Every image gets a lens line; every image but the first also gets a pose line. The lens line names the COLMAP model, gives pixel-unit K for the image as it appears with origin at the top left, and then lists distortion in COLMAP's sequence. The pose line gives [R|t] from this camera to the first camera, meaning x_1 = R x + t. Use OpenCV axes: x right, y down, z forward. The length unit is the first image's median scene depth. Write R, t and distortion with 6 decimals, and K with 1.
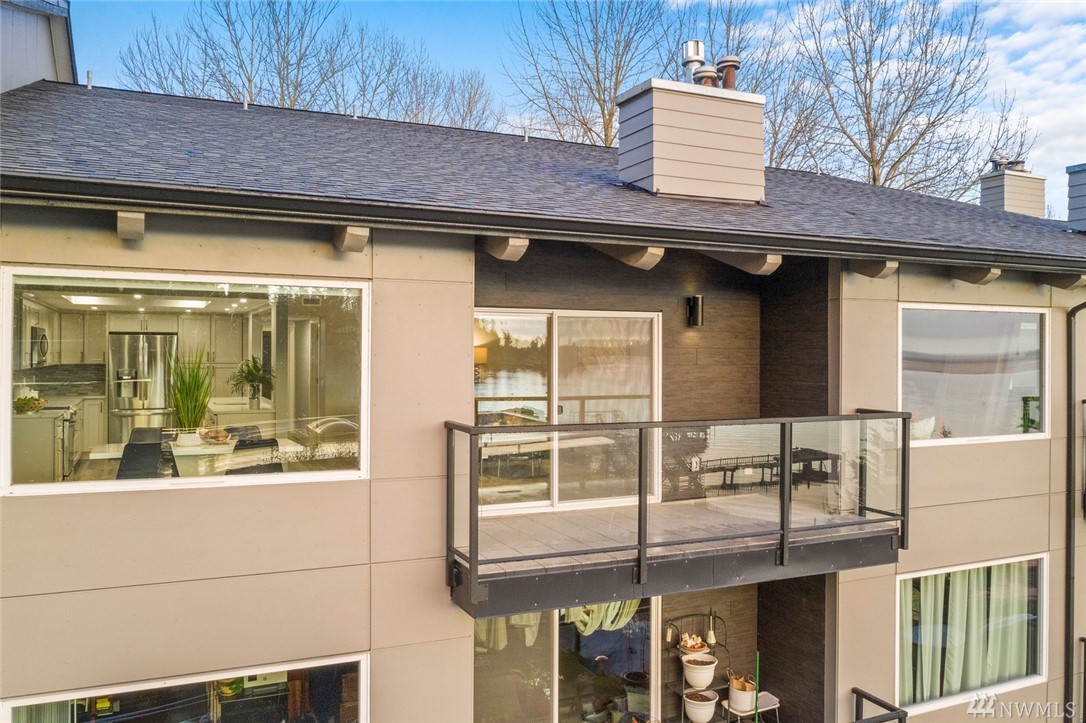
lens RADIAL K [[866.2, 0, 544.6], [0, 866.2, 357.2], [0, 0, 1]] dist [-0.023531, -0.006214]
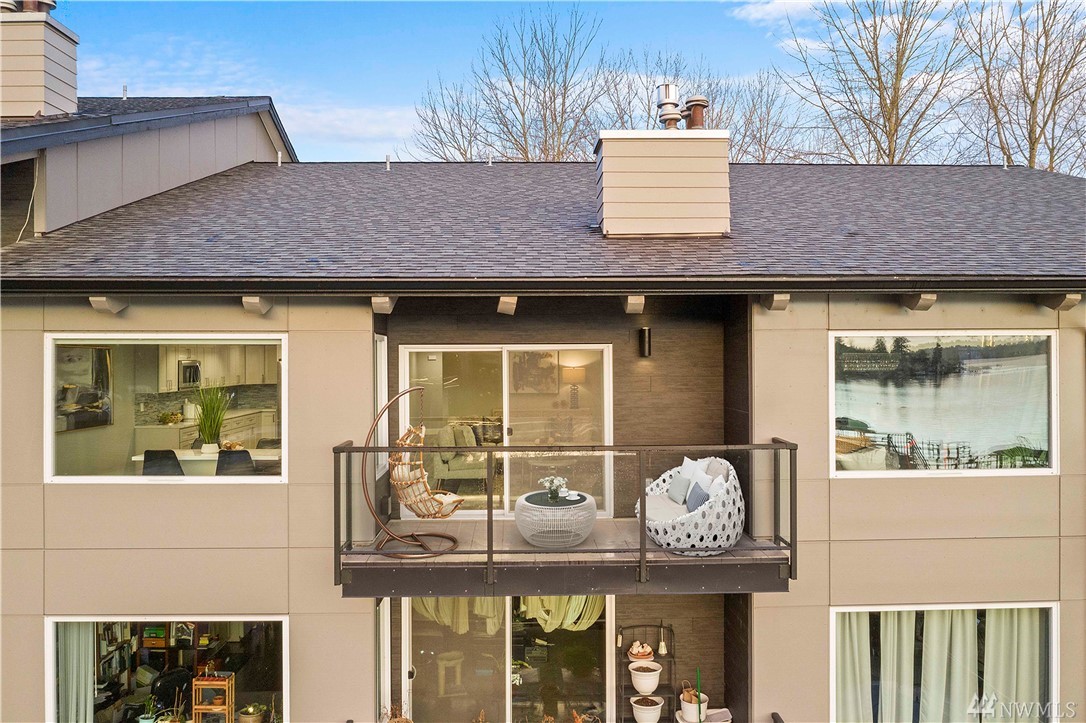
lens RADIAL K [[866.2, 0, 513.9], [0, 866.2, 360.7], [0, 0, 1]] dist [-0.023531, -0.006214]
pose [[0.918267, -0.008177, -0.395877, 0.454697], [0.007237, 0.999966, -0.003868, -0.027489], [0.395895, 0.000687, 0.918295, -0.051252]]
